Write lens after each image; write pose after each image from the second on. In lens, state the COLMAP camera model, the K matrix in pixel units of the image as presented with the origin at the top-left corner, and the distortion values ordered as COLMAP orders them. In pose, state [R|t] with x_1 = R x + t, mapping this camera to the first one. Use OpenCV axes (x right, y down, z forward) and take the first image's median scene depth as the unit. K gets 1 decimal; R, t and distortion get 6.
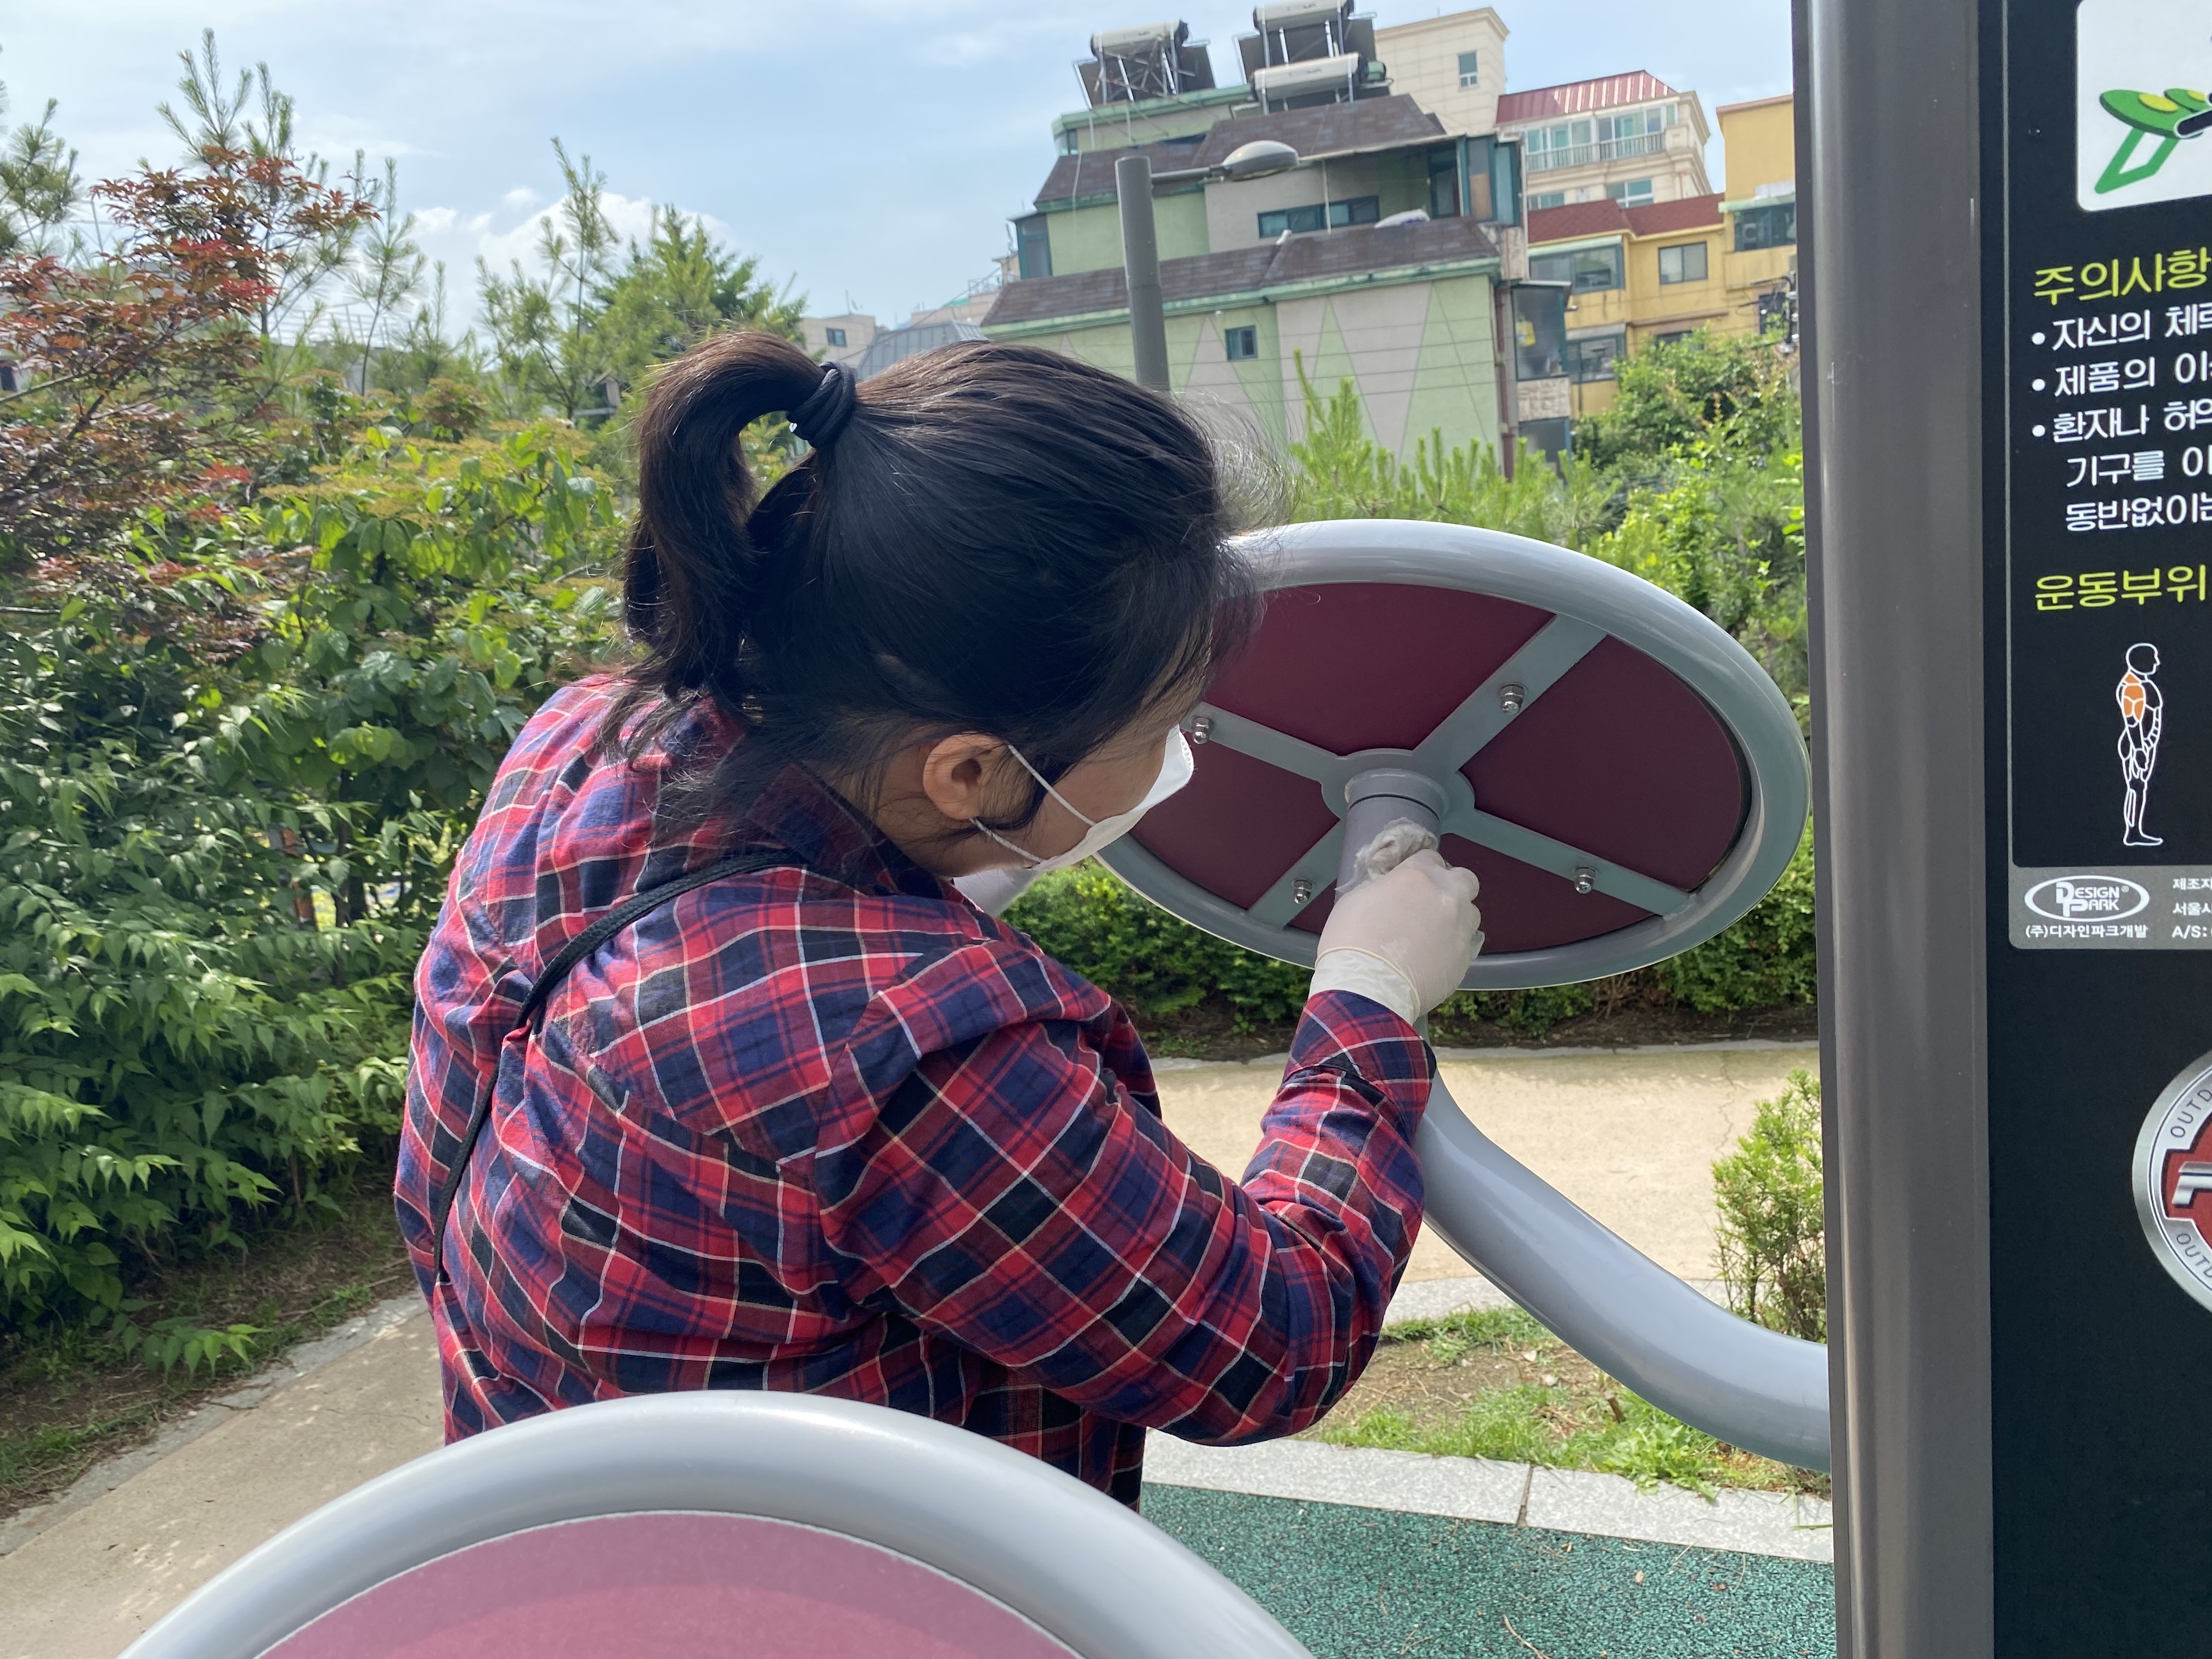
lens RADIAL K [[1728.0, 0, 1112.5], [0, 1728.0, 827.2], [0, 0, 1]] dist [0.012045, 0.000343]
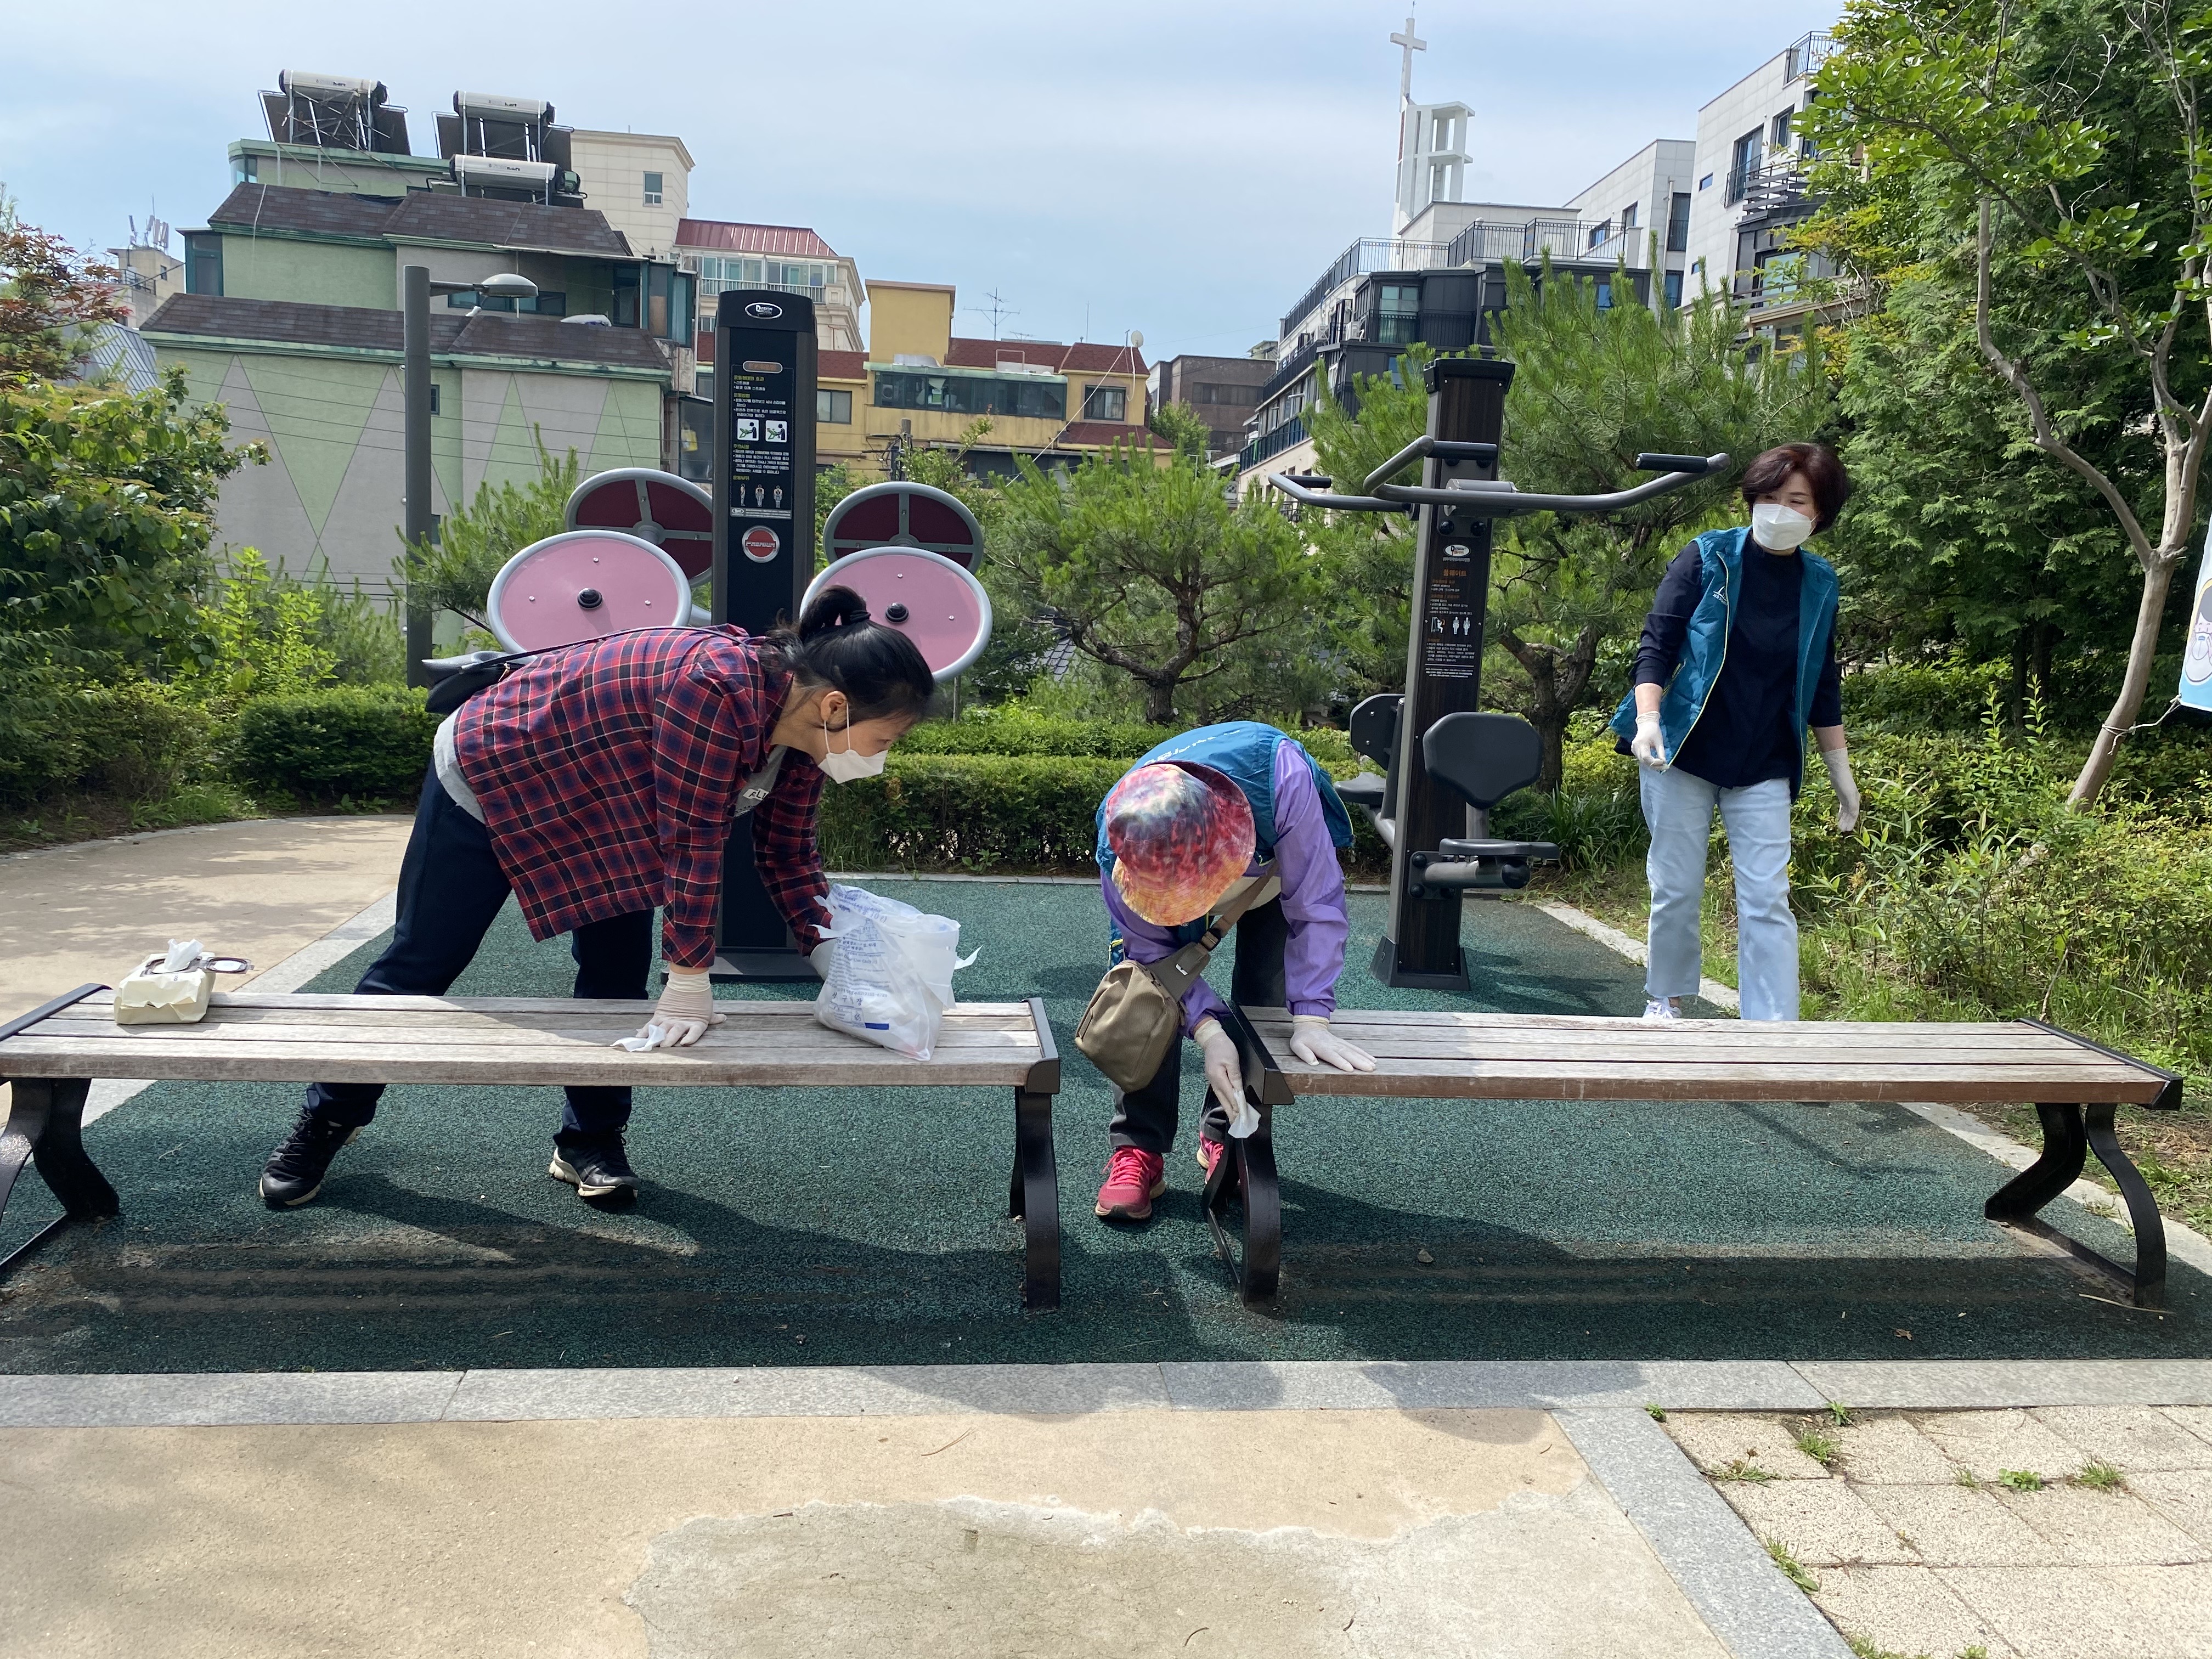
lens RADIAL K [[1728.0, 0, 1107.4], [0, 1728.0, 819.1], [0, 0, 1]] dist [0.012045, 0.000343]
pose [[0.881066, 0.082618, 0.465723, -0.026067], [-0.053204, 0.995689, -0.075981, 0.031607], [-0.469992, 0.042166, 0.881663, -0.111497]]
